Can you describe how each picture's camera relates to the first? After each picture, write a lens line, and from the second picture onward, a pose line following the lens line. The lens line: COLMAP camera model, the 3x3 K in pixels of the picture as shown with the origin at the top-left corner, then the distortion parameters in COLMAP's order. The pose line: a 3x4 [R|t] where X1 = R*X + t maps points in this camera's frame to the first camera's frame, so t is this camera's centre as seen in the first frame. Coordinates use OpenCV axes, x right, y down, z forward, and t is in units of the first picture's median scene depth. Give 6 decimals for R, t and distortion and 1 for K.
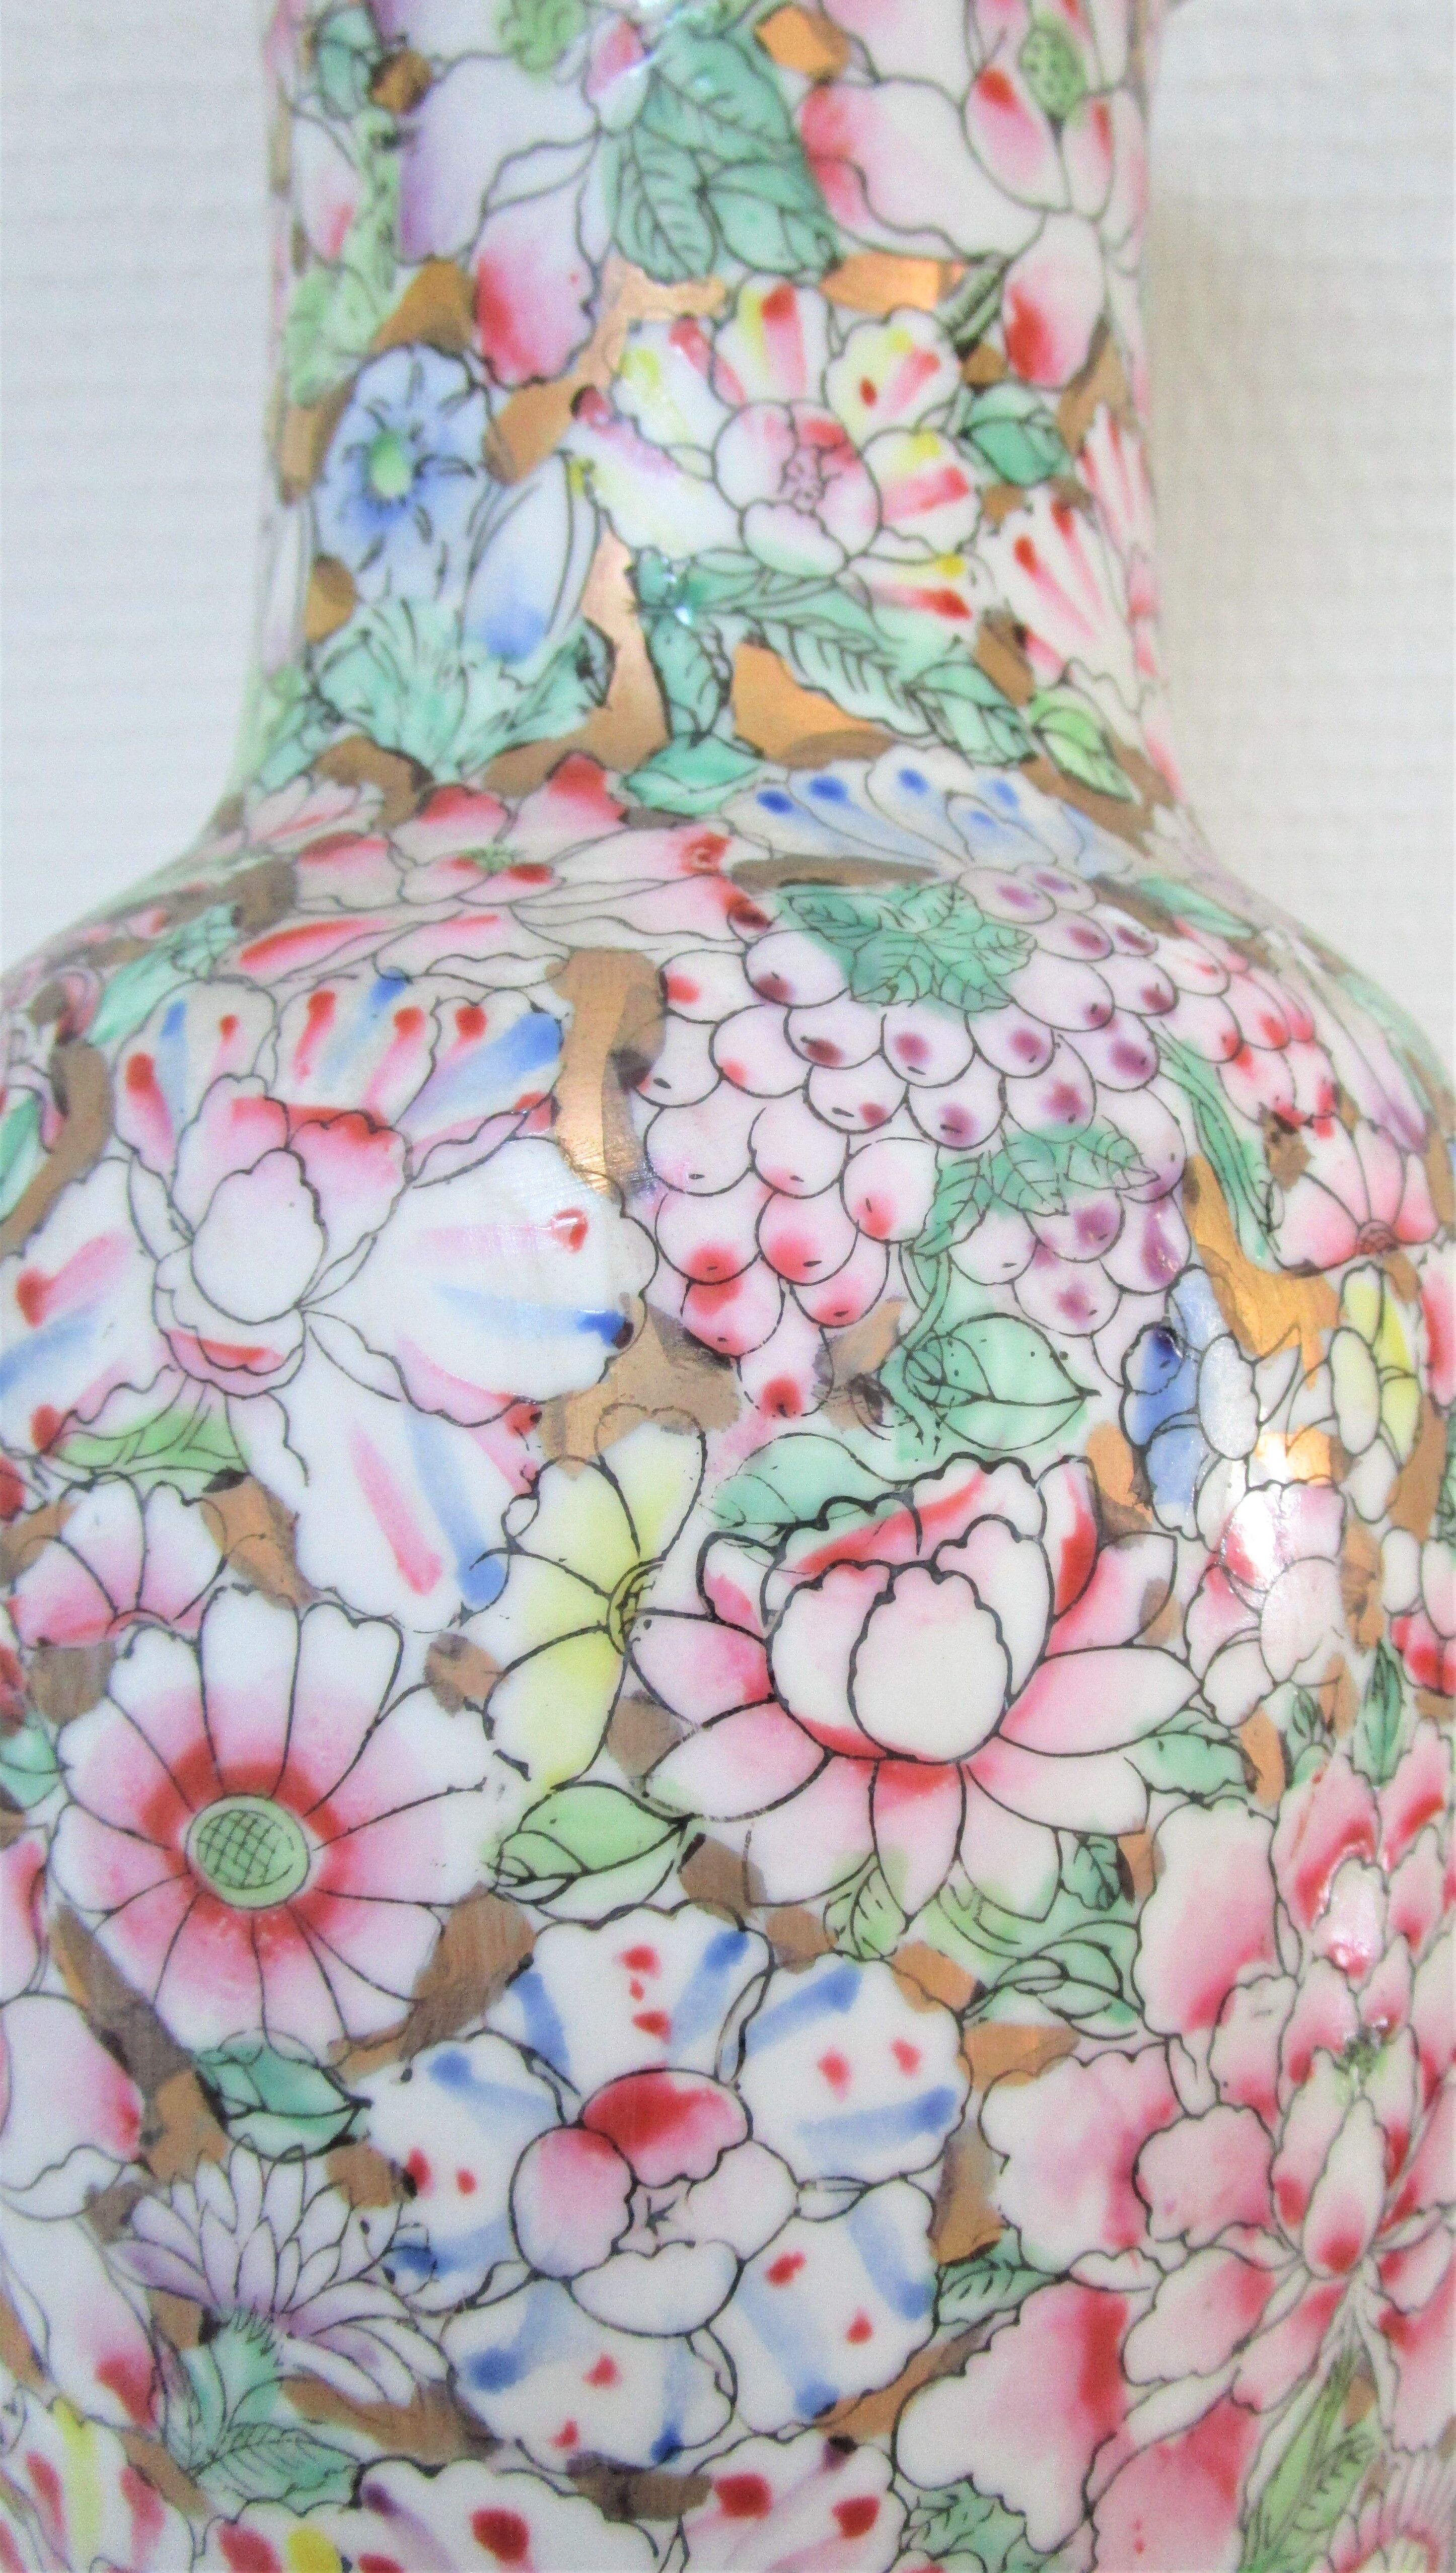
lens RADIAL K [[1839.1, 0, 904.2], [0, 1839.1, 1262.2], [0, 0, 1]] dist [-0.031585, 0.008207]
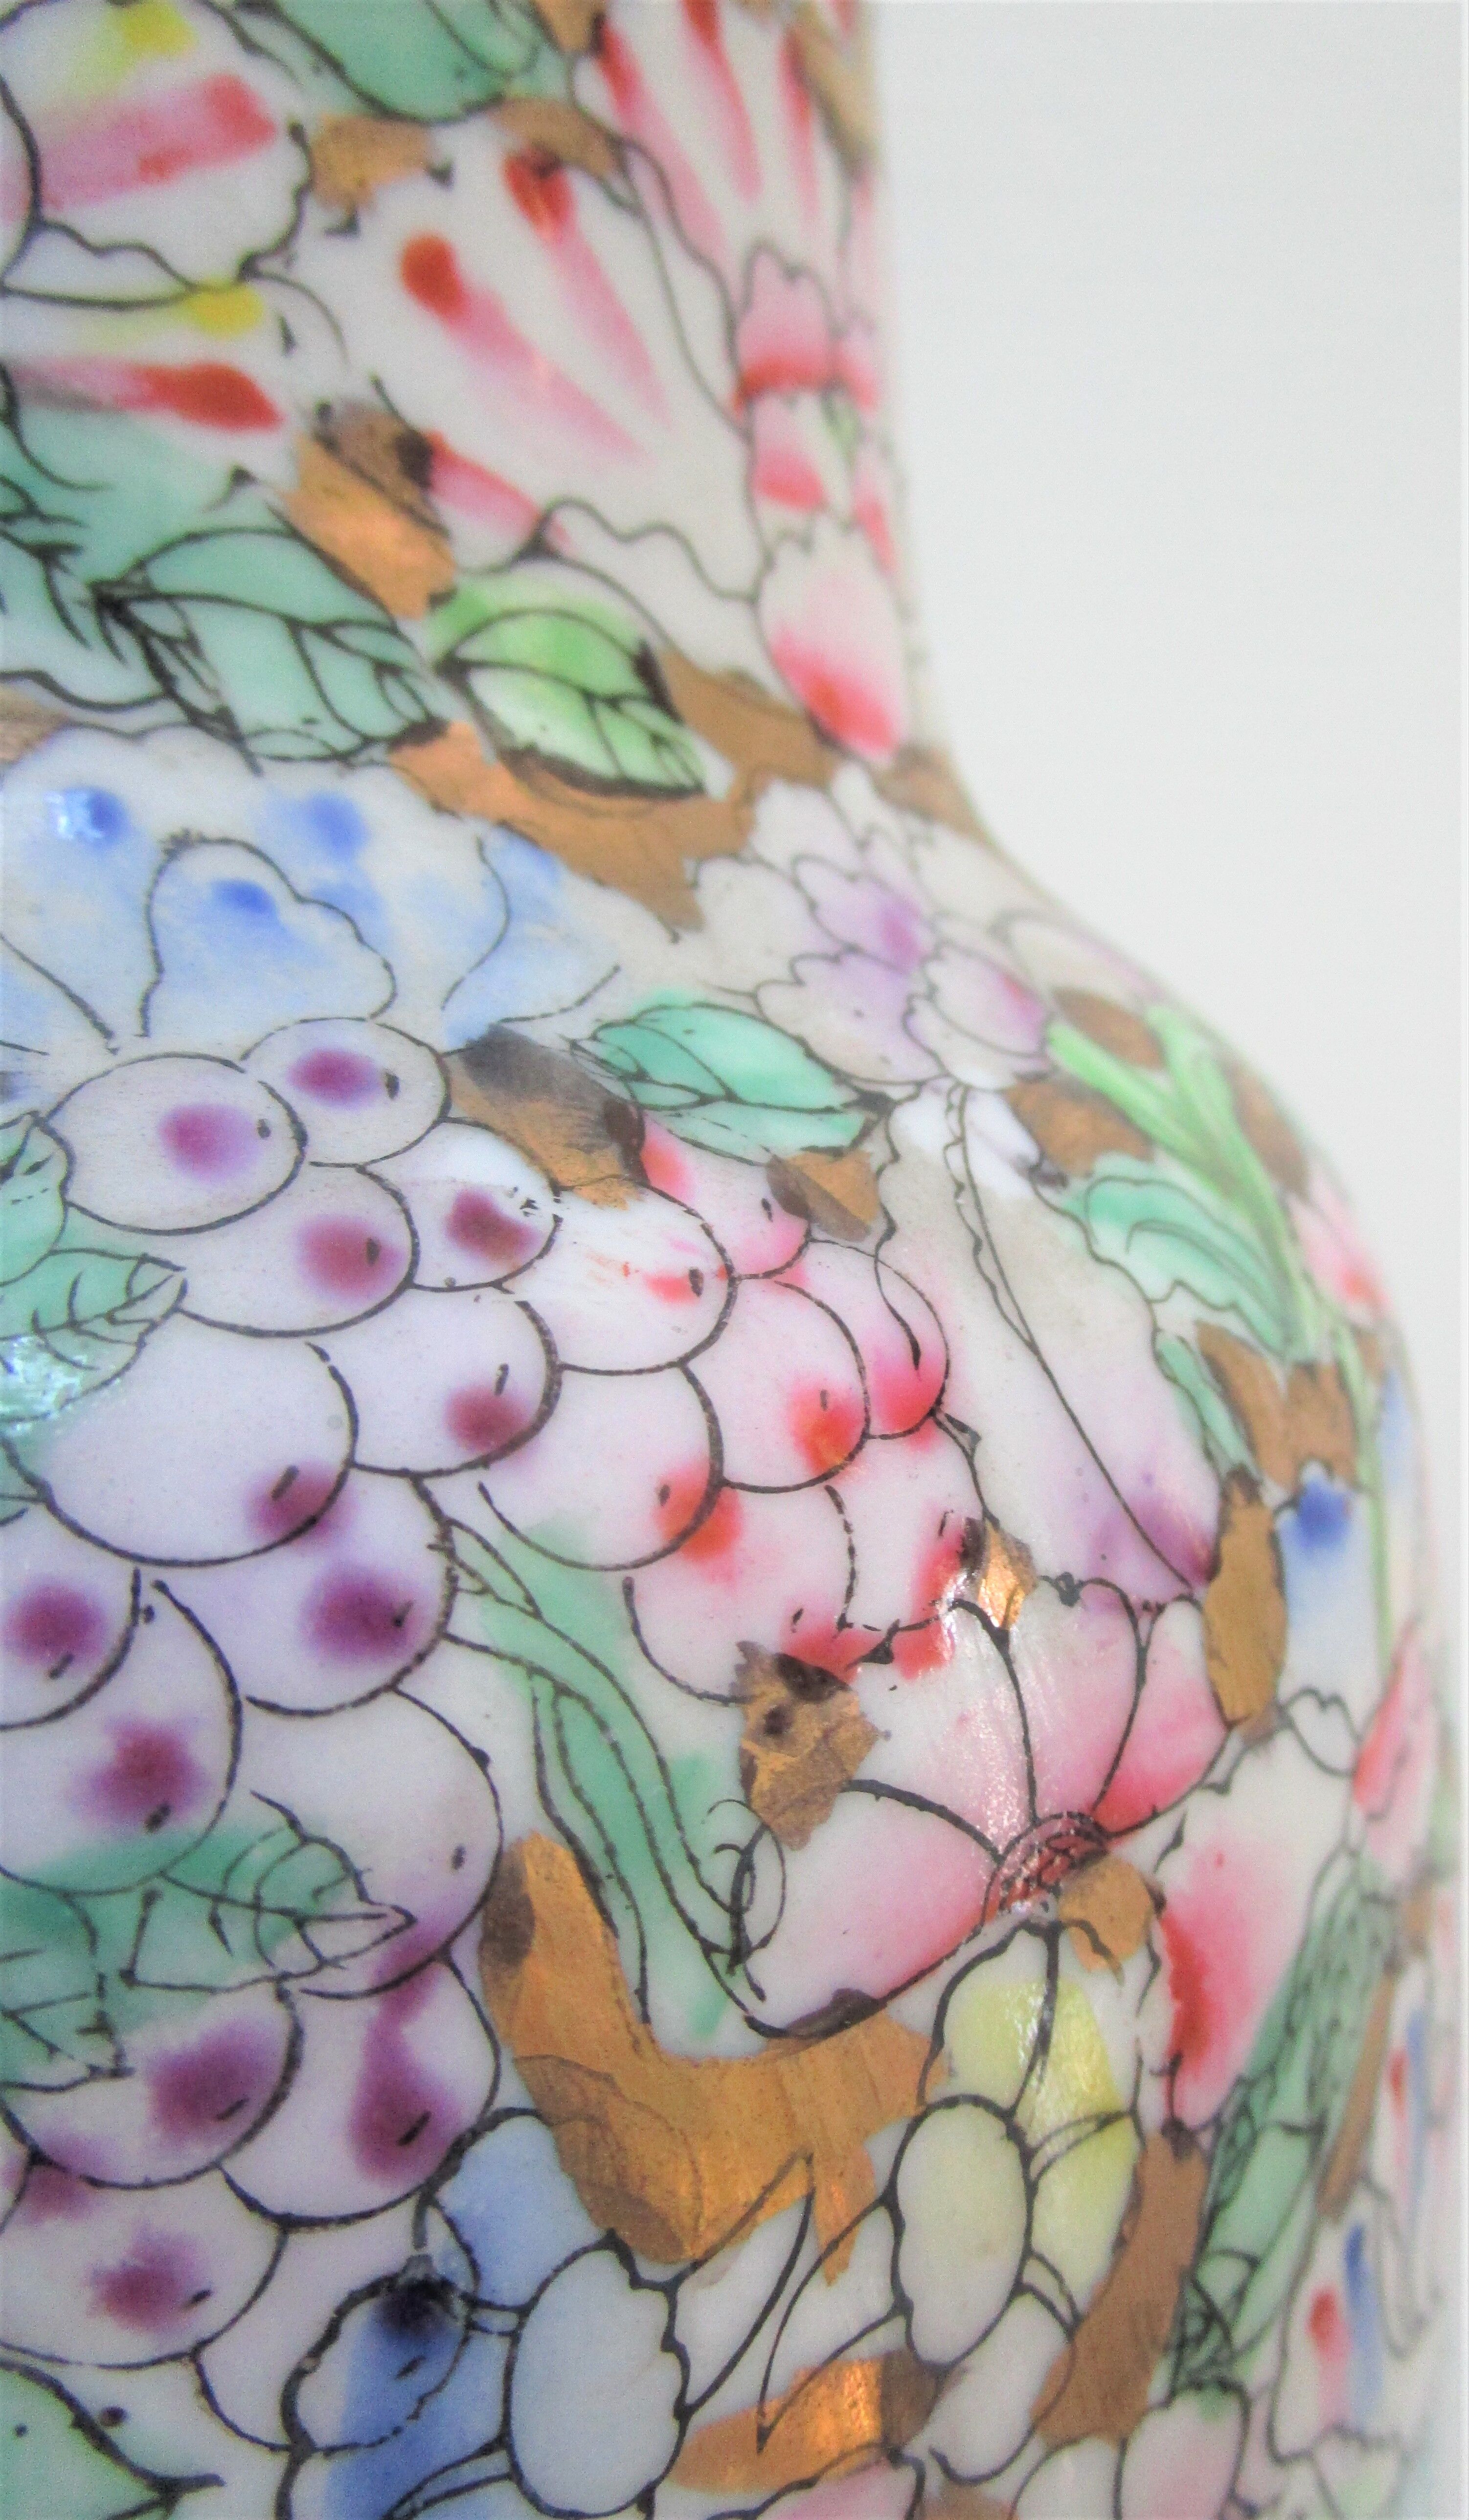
lens RADIAL K [[1780.9, 0, 940.9], [0, 1780.9, 1252.9], [0, 0, 1]] dist [-0.027294, -0.002131]
pose [[0.998890, 0.019373, -0.042936, 0.260131], [-0.012455, 0.987695, 0.155897, -0.247250], [0.045428, -0.155189, 0.986840, 0.609987]]
